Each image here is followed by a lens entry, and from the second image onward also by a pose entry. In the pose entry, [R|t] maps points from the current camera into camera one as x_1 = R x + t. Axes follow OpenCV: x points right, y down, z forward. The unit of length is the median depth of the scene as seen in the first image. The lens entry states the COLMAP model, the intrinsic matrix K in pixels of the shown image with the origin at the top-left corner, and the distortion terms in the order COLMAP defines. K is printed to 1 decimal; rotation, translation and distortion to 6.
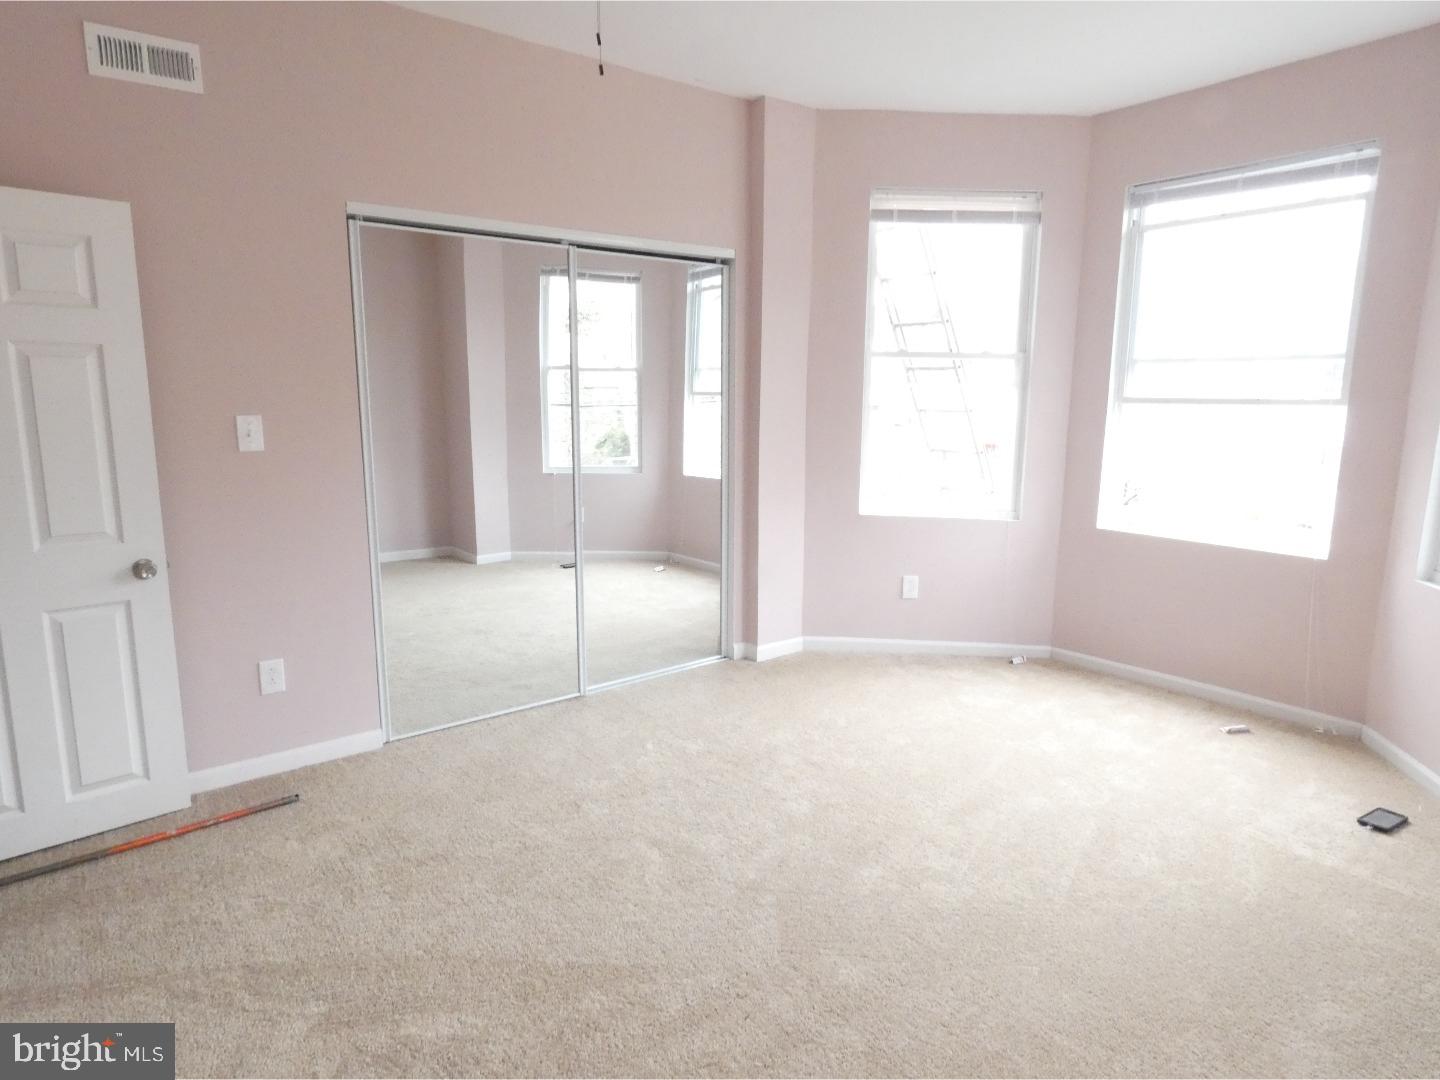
lens RADIAL K [[881.6, 0, 725.1], [0, 881.6, 541.5], [0, 0, 1]] dist [0.001743, 0.003744]
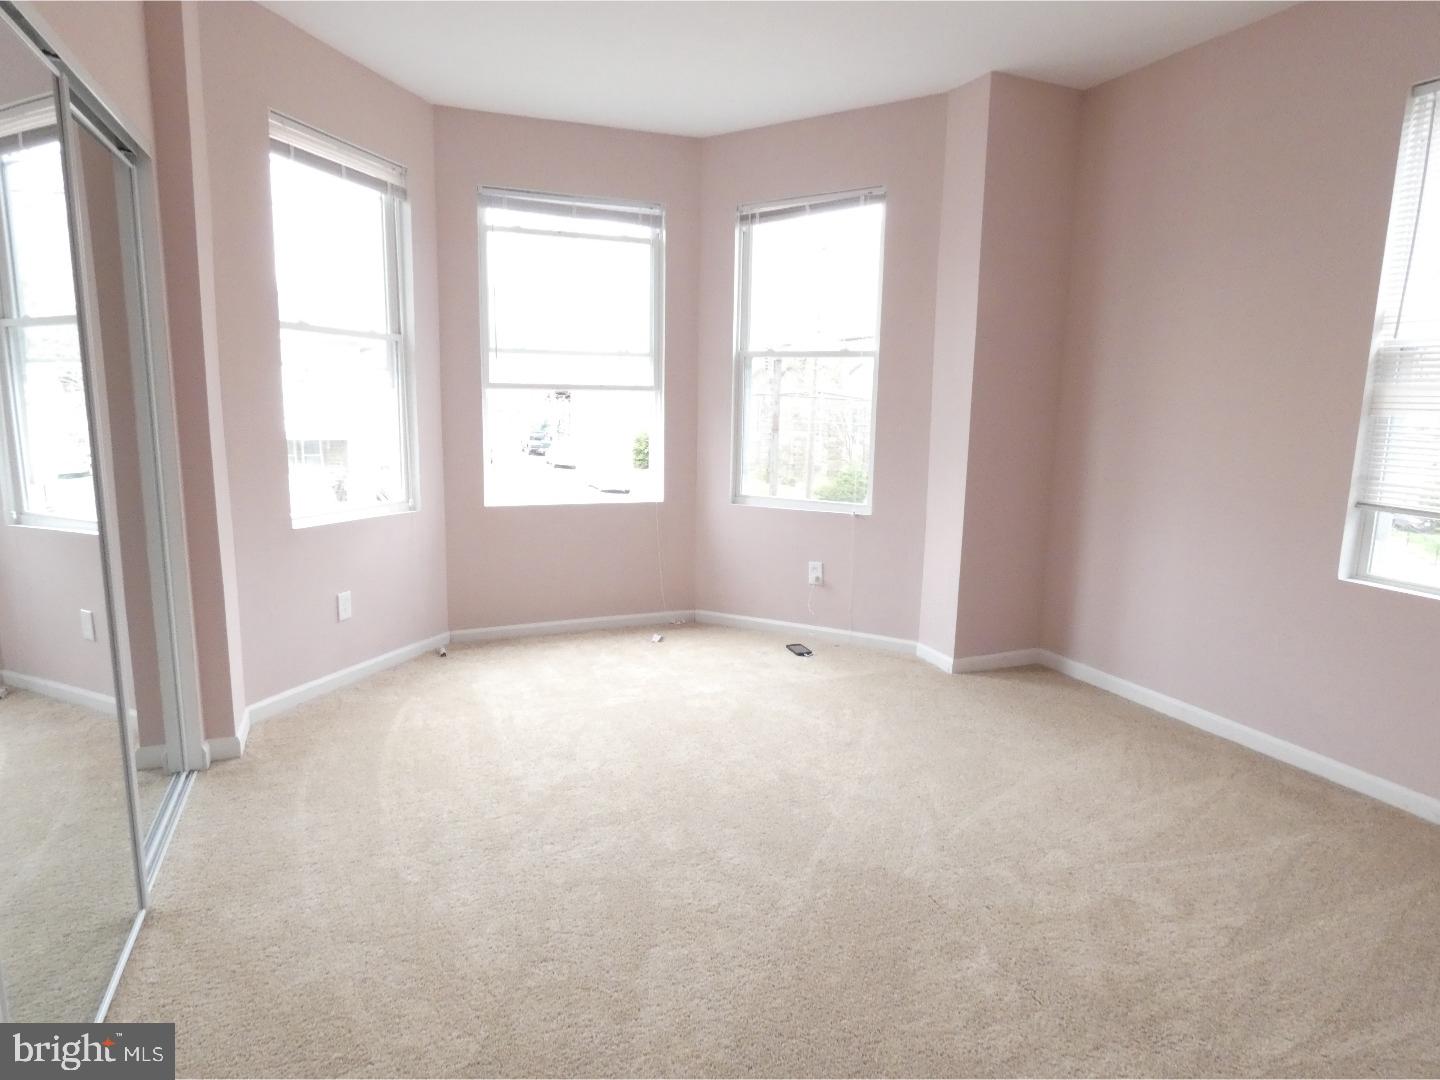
lens RADIAL K [[881.6, 0, 725.1], [0, 881.6, 541.5], [0, 0, 1]] dist [0.001743, 0.003744]
pose [[0.260885, -0.162151, 0.951654, -0.542277], [0.144150, 0.981284, 0.127682, -0.070840], [-0.954547, 0.103871, 0.279377, 0.452129]]
